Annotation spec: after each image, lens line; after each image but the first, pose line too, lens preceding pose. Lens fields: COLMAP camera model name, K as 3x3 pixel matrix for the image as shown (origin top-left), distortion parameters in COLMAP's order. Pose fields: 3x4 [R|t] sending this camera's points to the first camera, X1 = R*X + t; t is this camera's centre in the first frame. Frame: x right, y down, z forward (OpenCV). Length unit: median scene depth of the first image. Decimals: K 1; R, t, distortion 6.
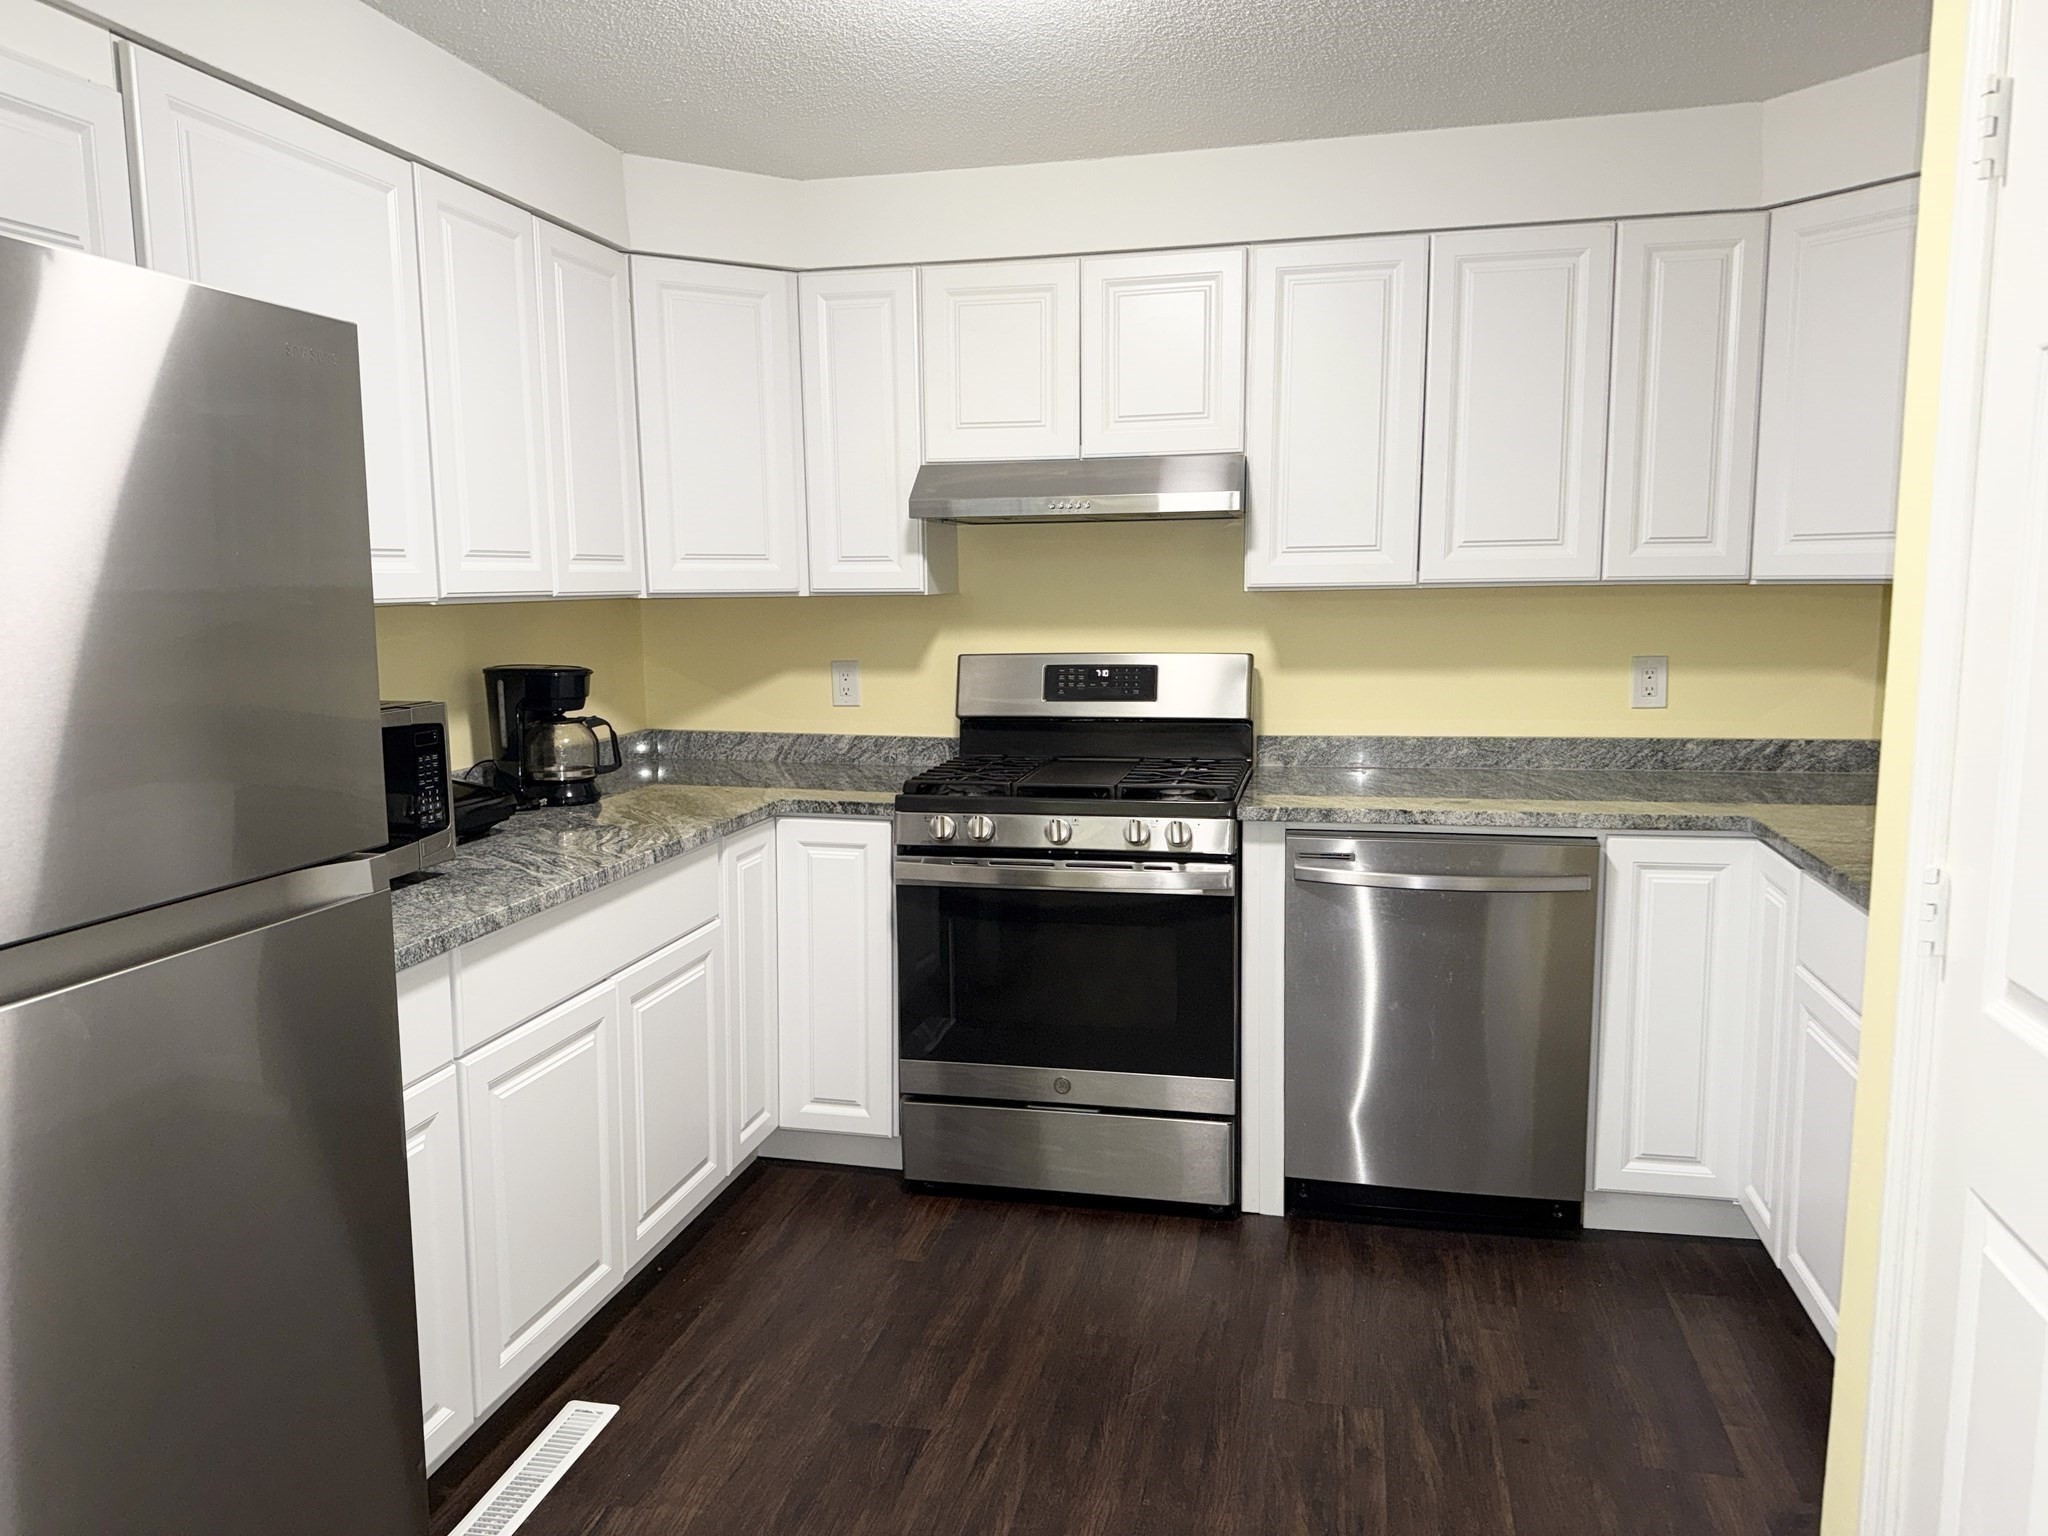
lens RADIAL K [[1447.4, 0, 1024.0], [0, 1447.4, 768.0], [0, 0, 1]] dist [0.109354, -0.167767]
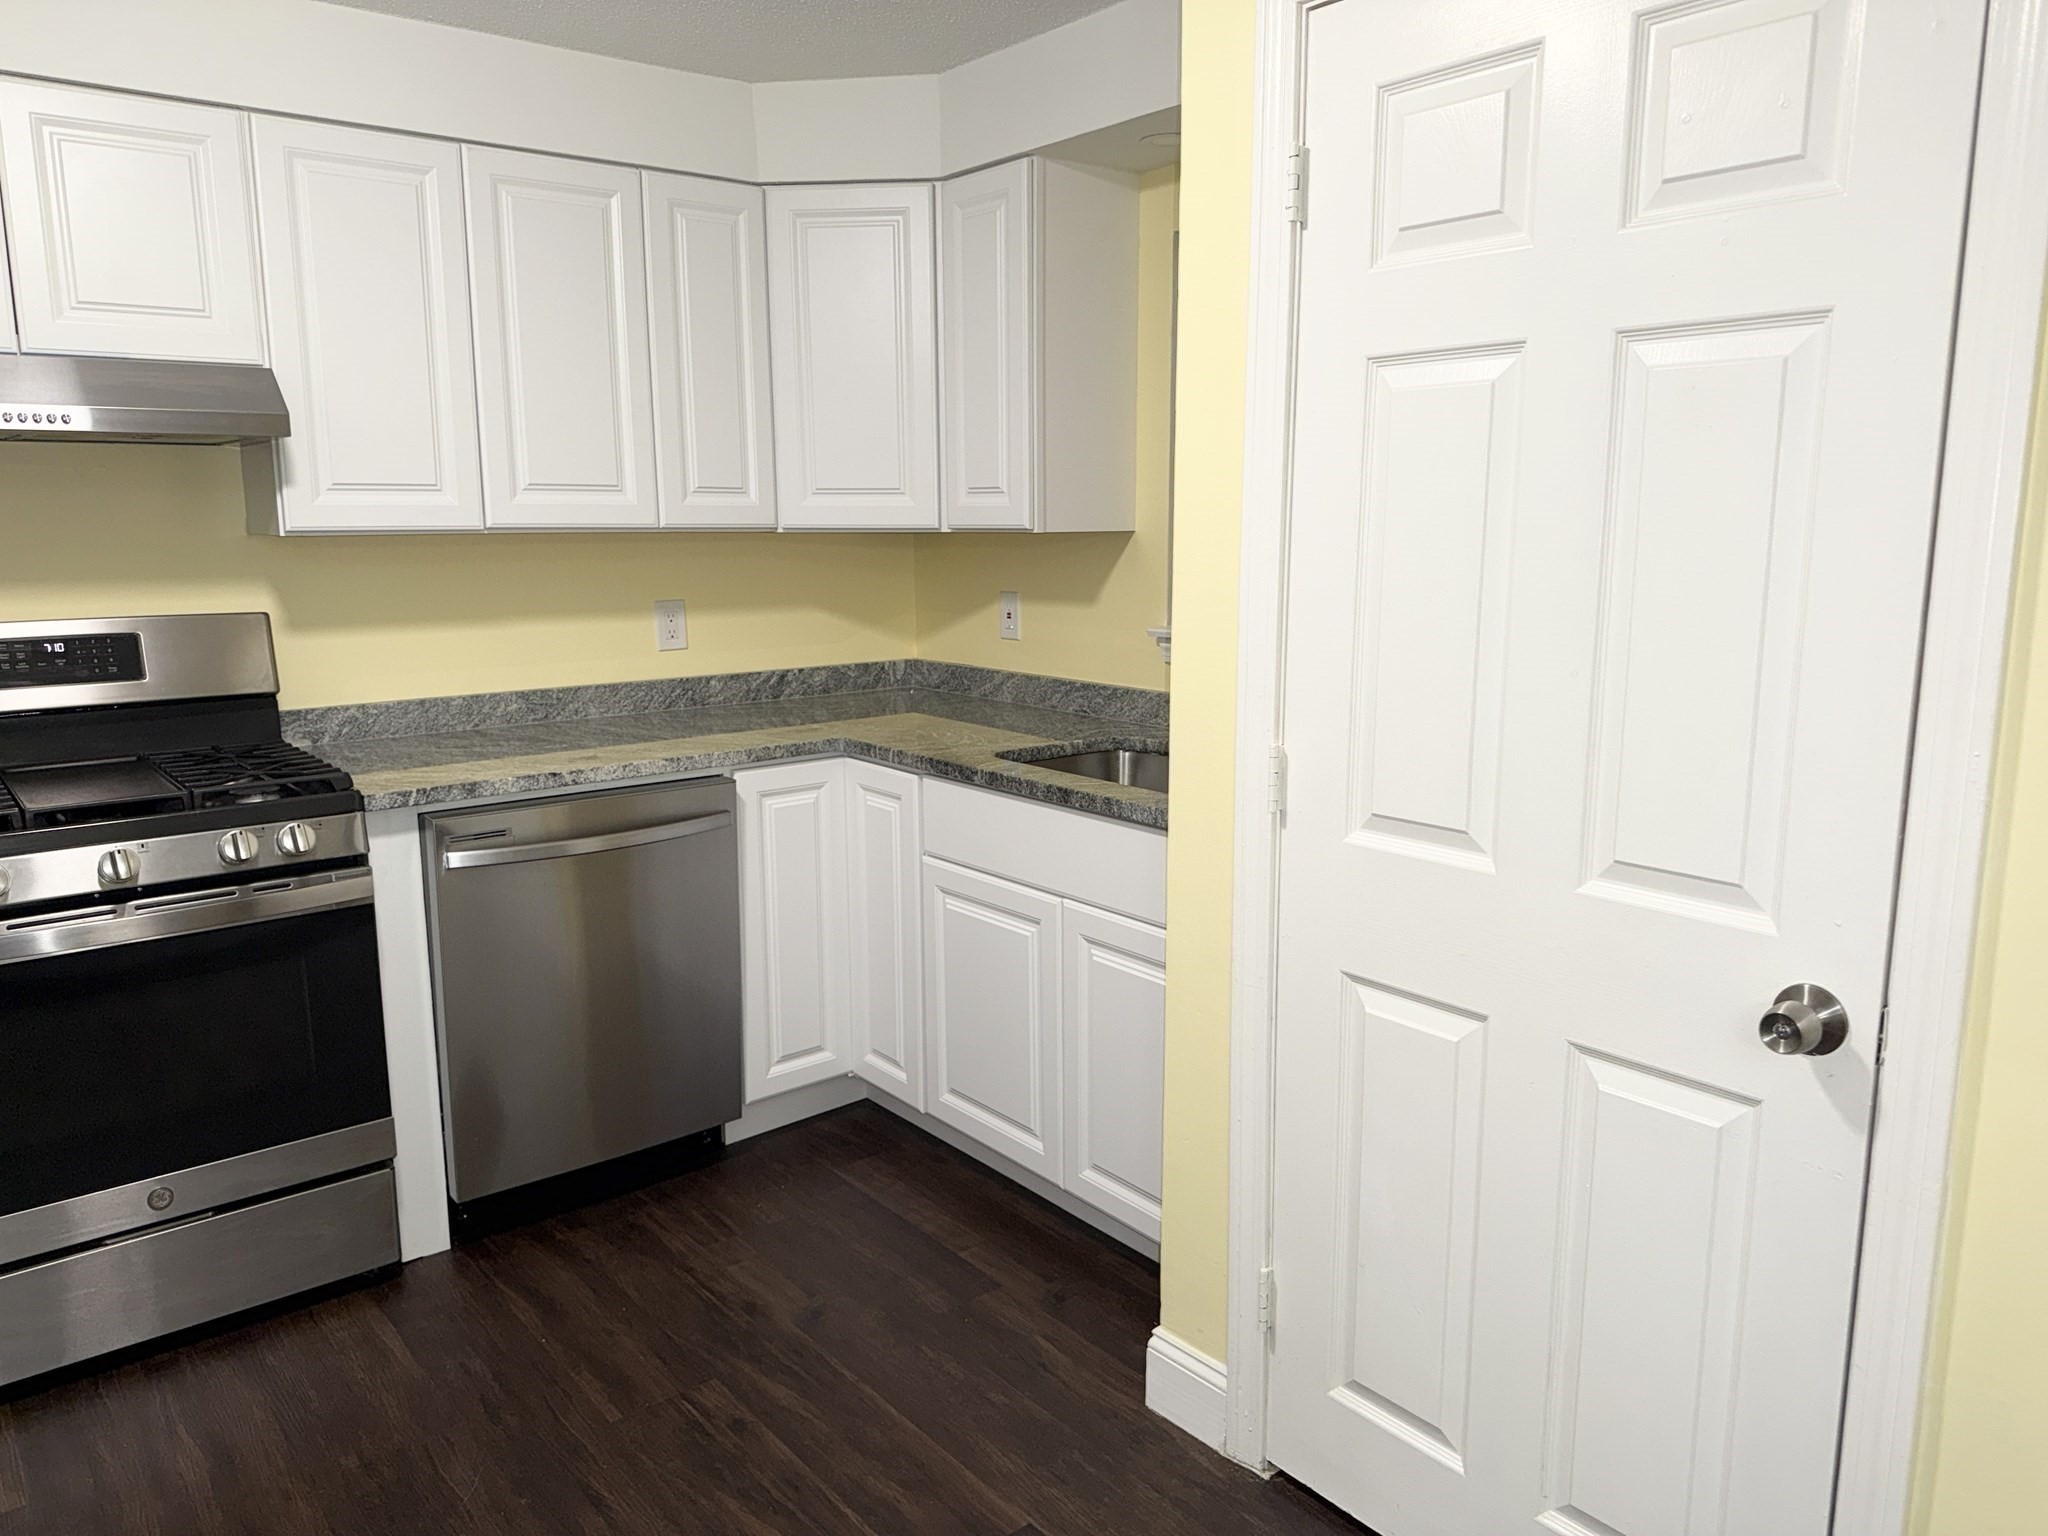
lens RADIAL K [[1431.1, 0, 1026.8], [0, 1431.1, 765.2], [0, 0, 1]] dist [0.107746, -0.158009]
pose [[0.621226, -0.126439, 0.773364, -0.243184], [0.098403, 0.991672, 0.083085, -0.021012], [-0.777428, 0.024486, 0.628495, 0.166519]]
